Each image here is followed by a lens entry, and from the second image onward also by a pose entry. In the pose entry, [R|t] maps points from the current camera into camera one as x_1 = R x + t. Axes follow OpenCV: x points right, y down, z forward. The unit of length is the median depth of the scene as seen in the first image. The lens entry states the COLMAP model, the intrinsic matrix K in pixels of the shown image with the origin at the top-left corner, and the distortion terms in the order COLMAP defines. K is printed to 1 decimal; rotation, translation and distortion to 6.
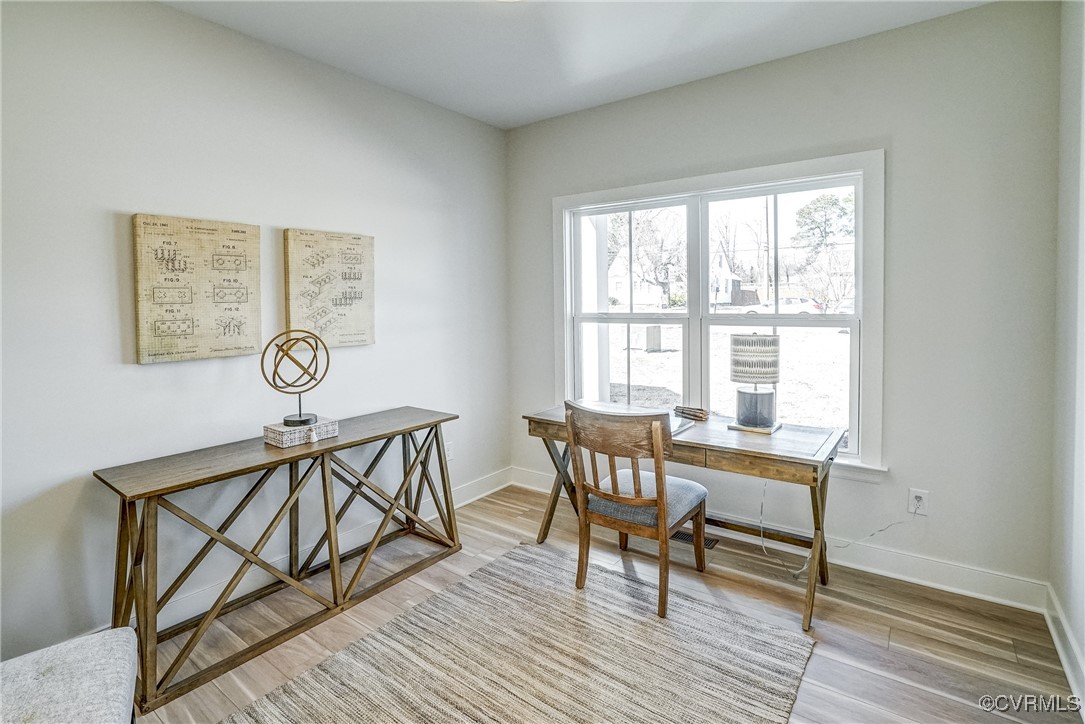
lens RADIAL K [[508.9, 0, 561.0], [0, 508.9, 317.4], [0, 0, 1]] dist [-0.026665, 0.000681]
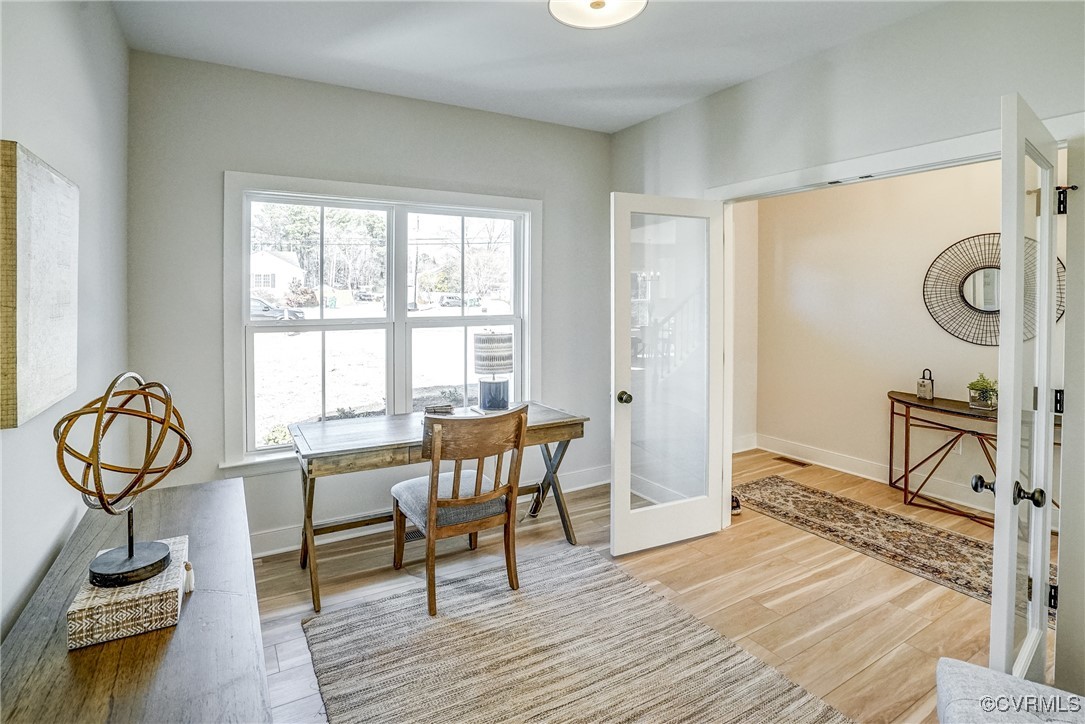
lens RADIAL K [[518.0, 0, 477.5], [0, 518.0, 302.6], [0, 0, 1]] dist [-0.040549, 0.011415]
pose [[0.470978, -0.001294, 0.882144, -0.780312], [0.024528, 0.999632, -0.011630, -0.028731], [-0.881804, 0.027114, 0.470836, 0.481663]]
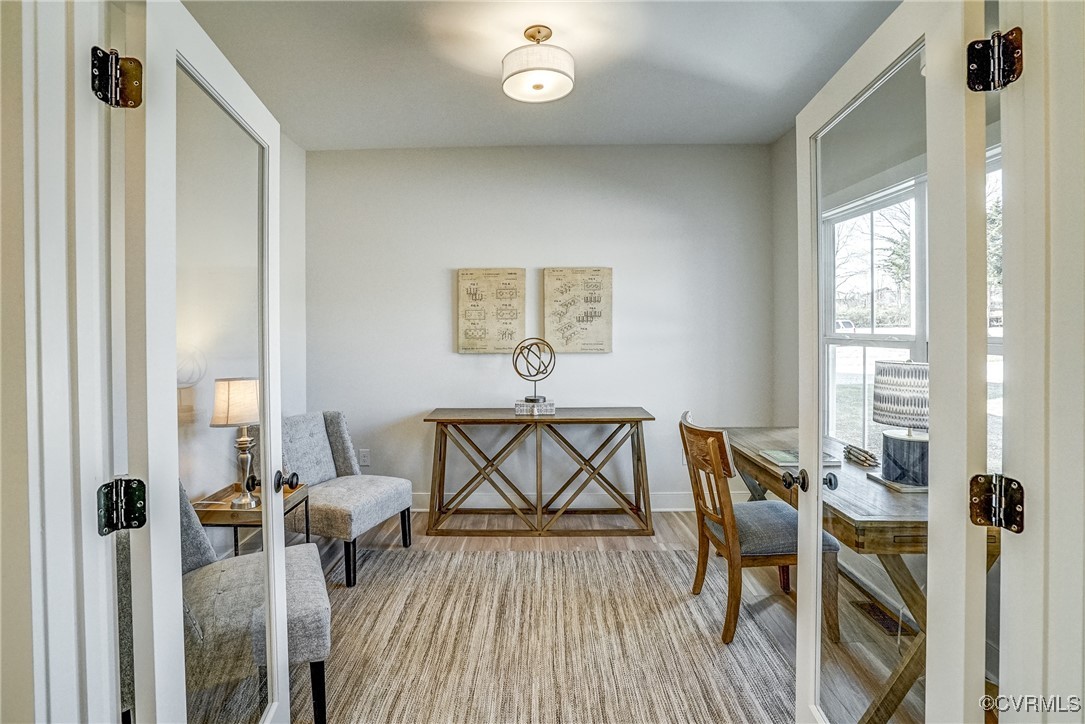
lens RADIAL K [[534.1, 0, 543.8], [0, 534.1, 326.6], [0, 0, 1]] dist [-0.073448, 0.043294]
pose [[0.596341, 0.013394, -0.802620, 0.732552], [-0.029595, 0.999548, -0.005309, -0.000344], [0.802186, 0.026919, 0.596467, 0.092860]]
